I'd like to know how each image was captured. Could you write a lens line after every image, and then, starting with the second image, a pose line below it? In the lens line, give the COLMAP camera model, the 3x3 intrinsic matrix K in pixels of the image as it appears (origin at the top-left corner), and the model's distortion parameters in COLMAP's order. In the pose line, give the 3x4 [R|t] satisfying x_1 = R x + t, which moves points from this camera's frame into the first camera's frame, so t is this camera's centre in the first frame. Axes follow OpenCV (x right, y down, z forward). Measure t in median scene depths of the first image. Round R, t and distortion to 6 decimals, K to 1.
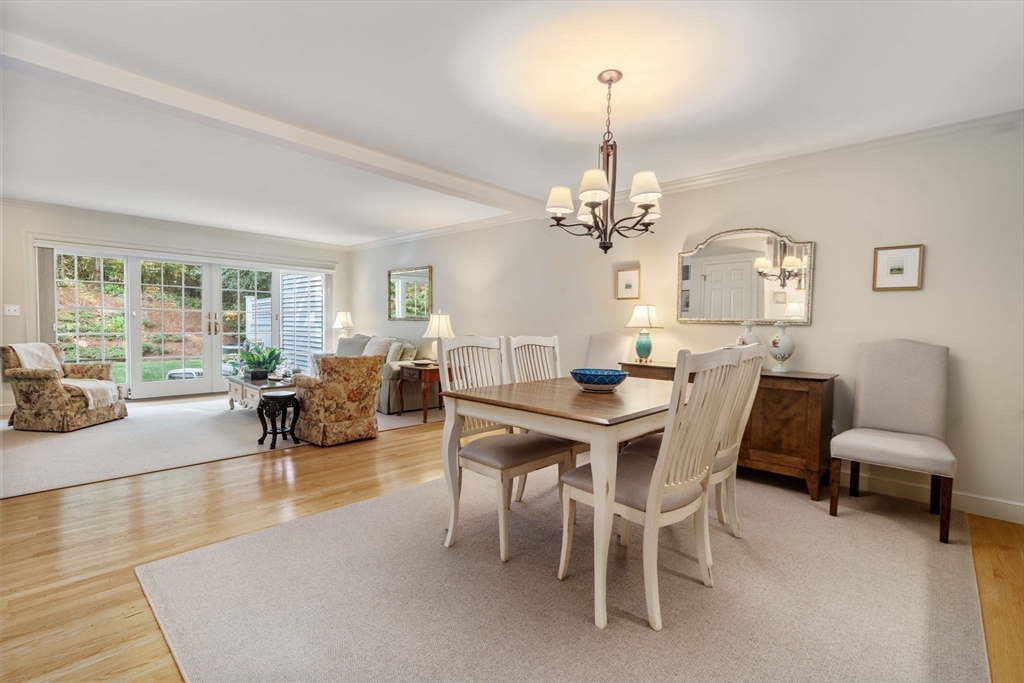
lens RADIAL K [[461.1, 0, 512.4], [0, 461.1, 348.7], [0, 0, 1]] dist [-0.000600, 0.000487]
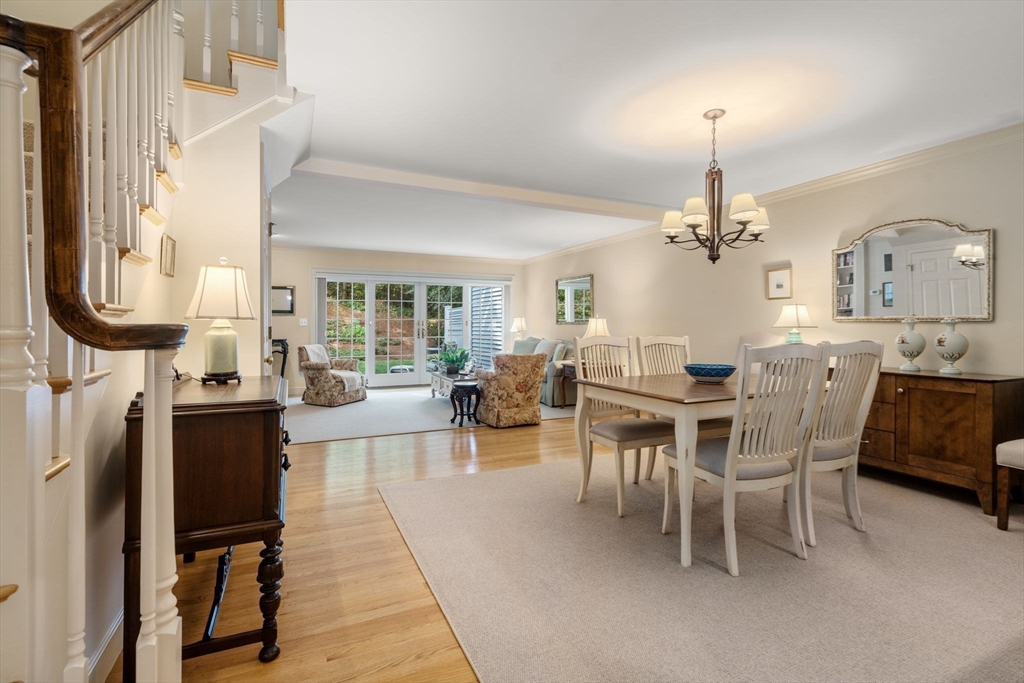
lens RADIAL K [[469.4, 0, 511.3], [0, 469.4, 335.7], [0, 0, 1]] dist [-0.000748, 0.000740]
pose [[0.927094, -0.009154, -0.374717, 0.093525], [-0.004024, 0.999401, -0.034370, 0.009030], [0.374807, 0.033372, 0.926502, -0.150547]]
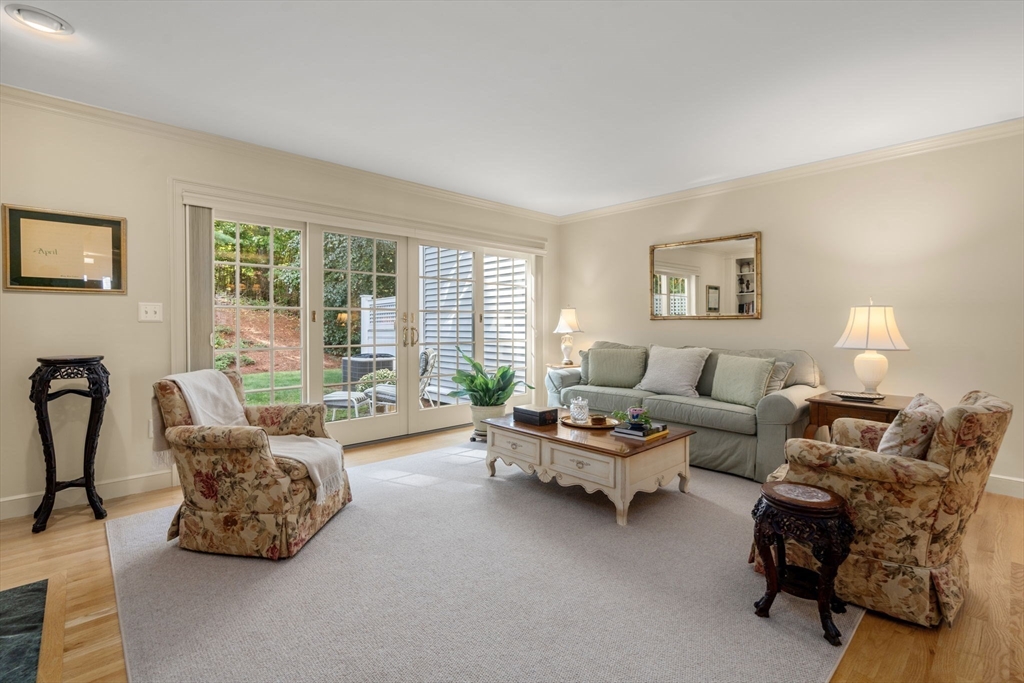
lens RADIAL K [[469.4, 0, 511.3], [0, 469.4, 335.7], [0, 0, 1]] dist [-0.000748, 0.000740]
pose [[0.997749, -0.015084, -0.065335, -0.723648], [0.013050, 0.999420, -0.031447, -0.035350], [0.065771, 0.030523, 0.997368, 0.538597]]
